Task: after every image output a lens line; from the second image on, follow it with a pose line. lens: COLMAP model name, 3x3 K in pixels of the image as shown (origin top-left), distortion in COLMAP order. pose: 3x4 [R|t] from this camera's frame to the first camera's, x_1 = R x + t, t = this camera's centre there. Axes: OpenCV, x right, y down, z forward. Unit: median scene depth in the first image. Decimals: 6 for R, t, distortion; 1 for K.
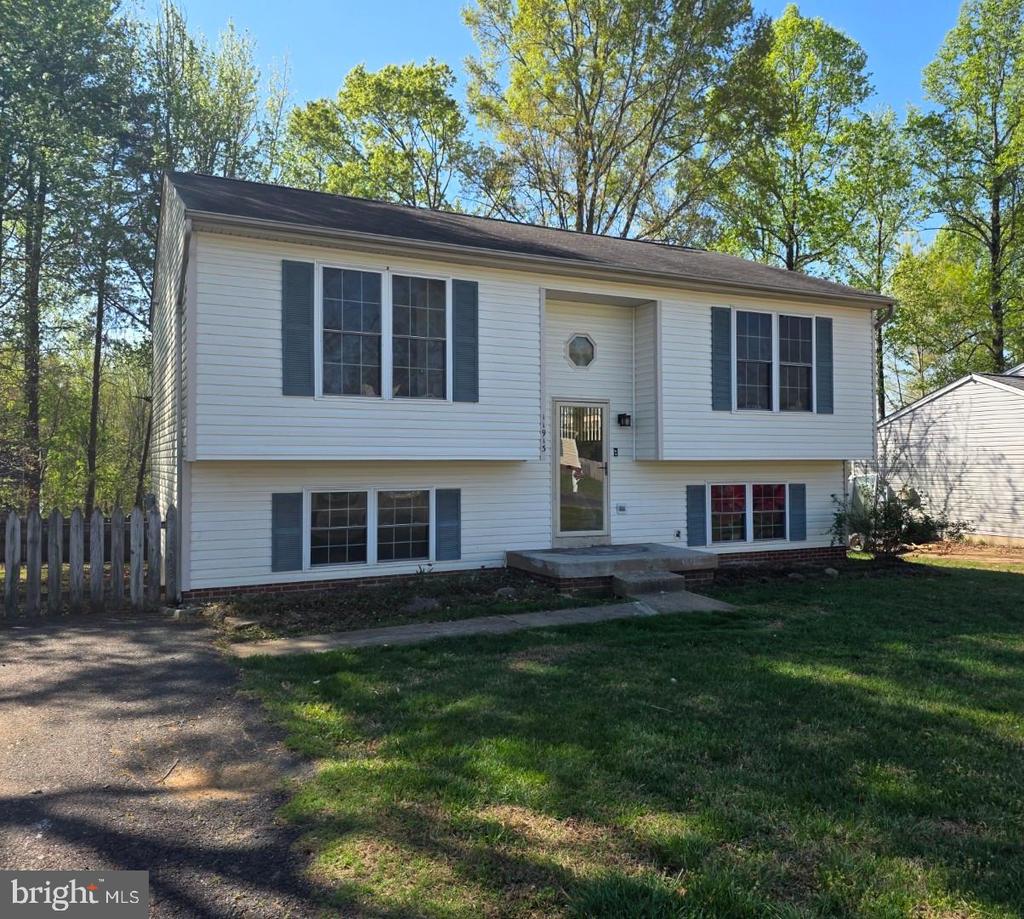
lens RADIAL K [[814.6, 0, 517.1], [0, 814.6, 455.8], [0, 0, 1]] dist [0.091068, -0.112762]
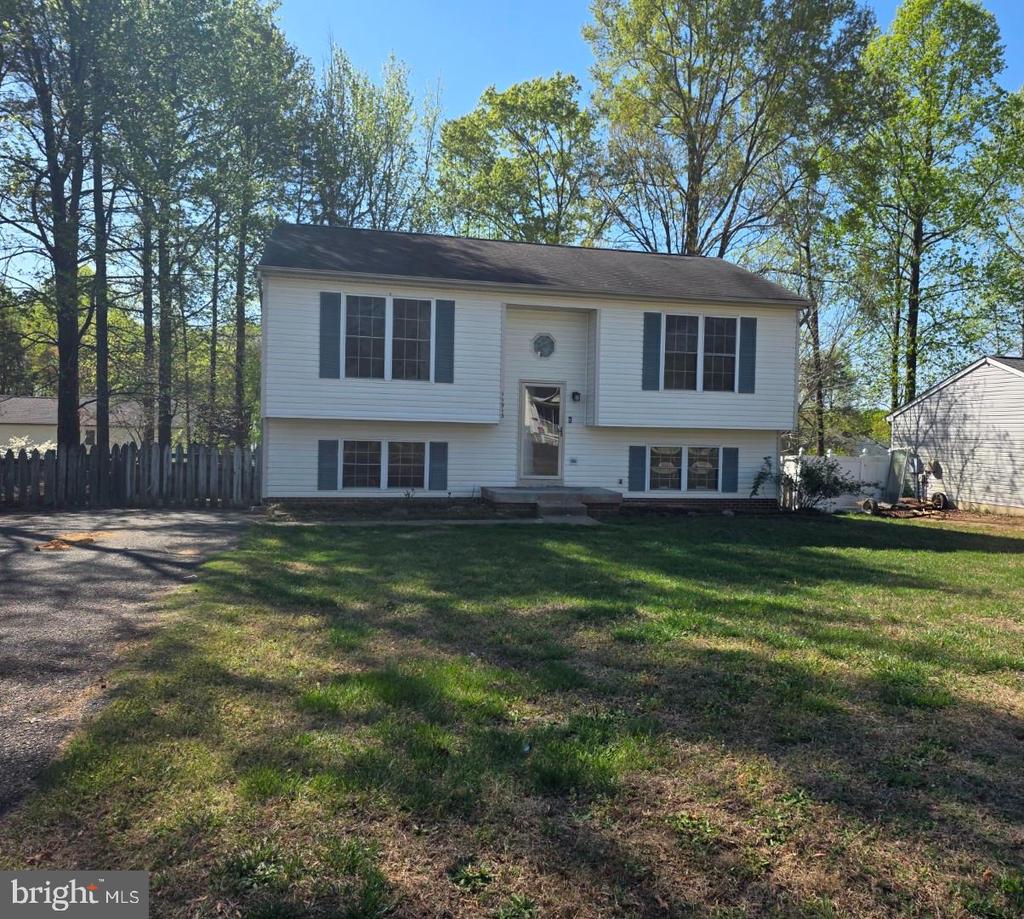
lens RADIAL K [[816.3, 0, 528.9], [0, 816.3, 454.6], [0, 0, 1]] dist [0.085160, -0.075449]
pose [[0.973474, 0.030551, -0.226749, 0.362449], [-0.022886, 0.999077, 0.036358, 0.005924], [0.227651, -0.030205, 0.973274, -0.350920]]
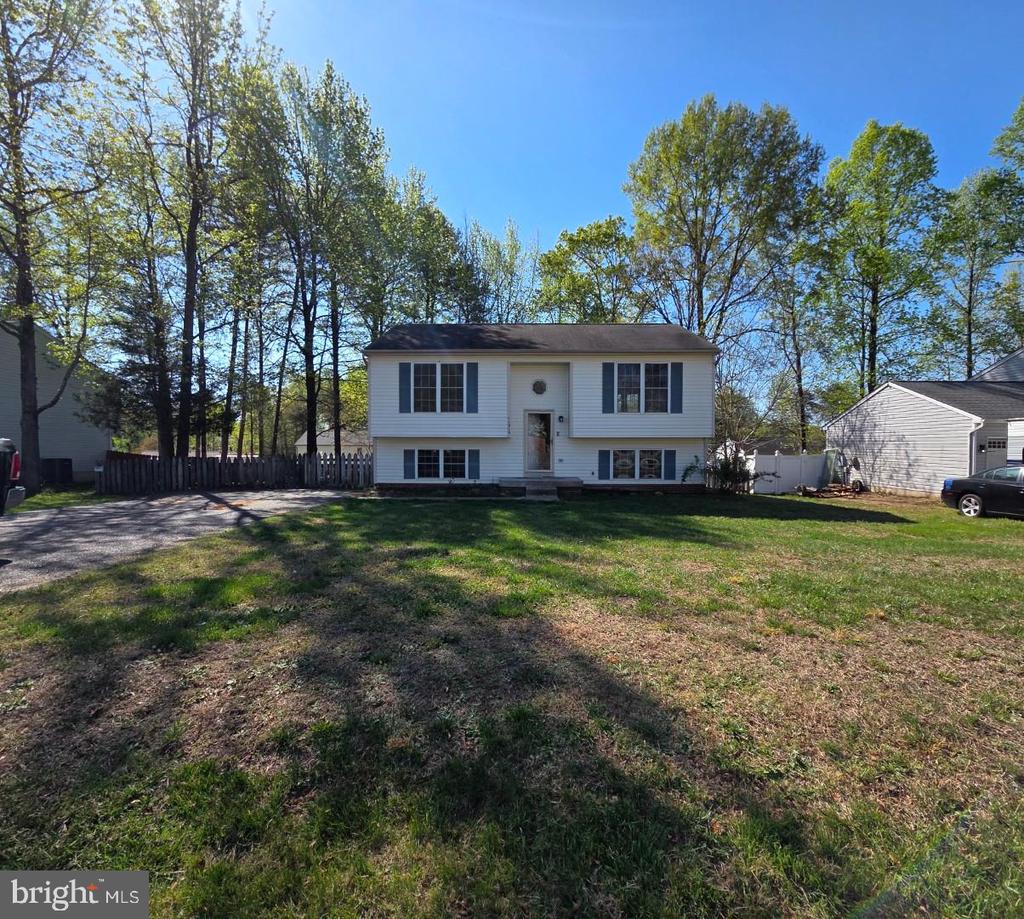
lens RADIAL K [[507.2, 0, 512.0], [0, 507.2, 459.5], [0, 0, 1]] dist [0.000315, -0.001102]
pose [[0.887167, 0.017377, -0.461121, 0.623040], [0.000365, 0.999264, 0.038359, 0.011809], [0.461448, -0.034199, 0.886508, -0.238567]]
